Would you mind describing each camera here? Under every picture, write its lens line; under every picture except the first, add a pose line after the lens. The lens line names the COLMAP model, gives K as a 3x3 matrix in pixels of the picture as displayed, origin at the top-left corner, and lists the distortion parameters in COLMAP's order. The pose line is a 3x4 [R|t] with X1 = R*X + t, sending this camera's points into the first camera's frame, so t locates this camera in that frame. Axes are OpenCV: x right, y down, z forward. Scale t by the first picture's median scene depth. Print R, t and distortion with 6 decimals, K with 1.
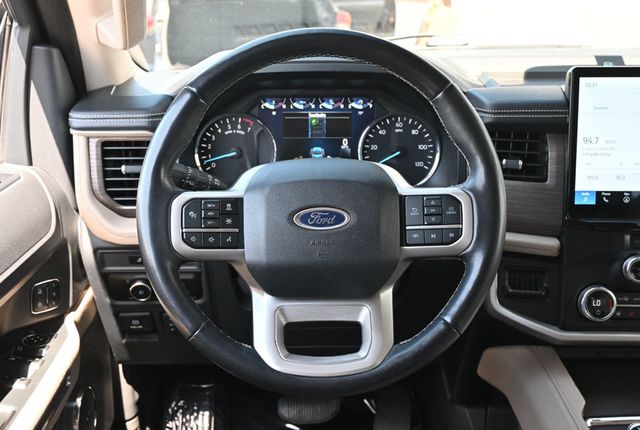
lens RADIAL K [[749.9, 0, 319.9], [0, 749.9, 216.1], [0, 0, 1]] dist [0.002372, 0.000000]
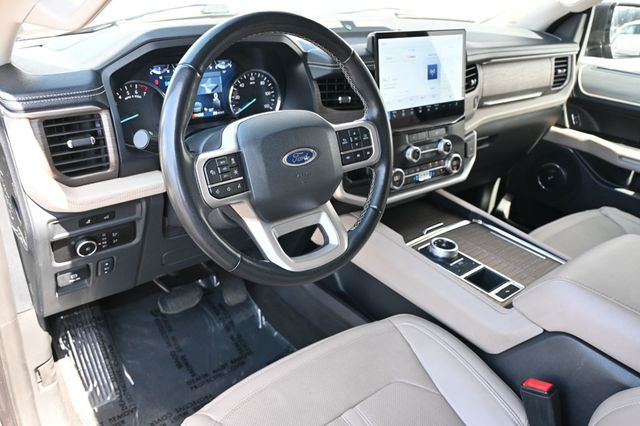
lens RADIAL K [[515.9, 0, 320.0], [0, 515.9, 212.1], [0, 0, 1]] dist [0.014381, 0.007421]
pose [[0.781887, -0.236073, 0.576994, -0.395905], [0.135904, 0.967815, 0.211812, -0.069610], [-0.608427, -0.087197, 0.788805, 0.167055]]
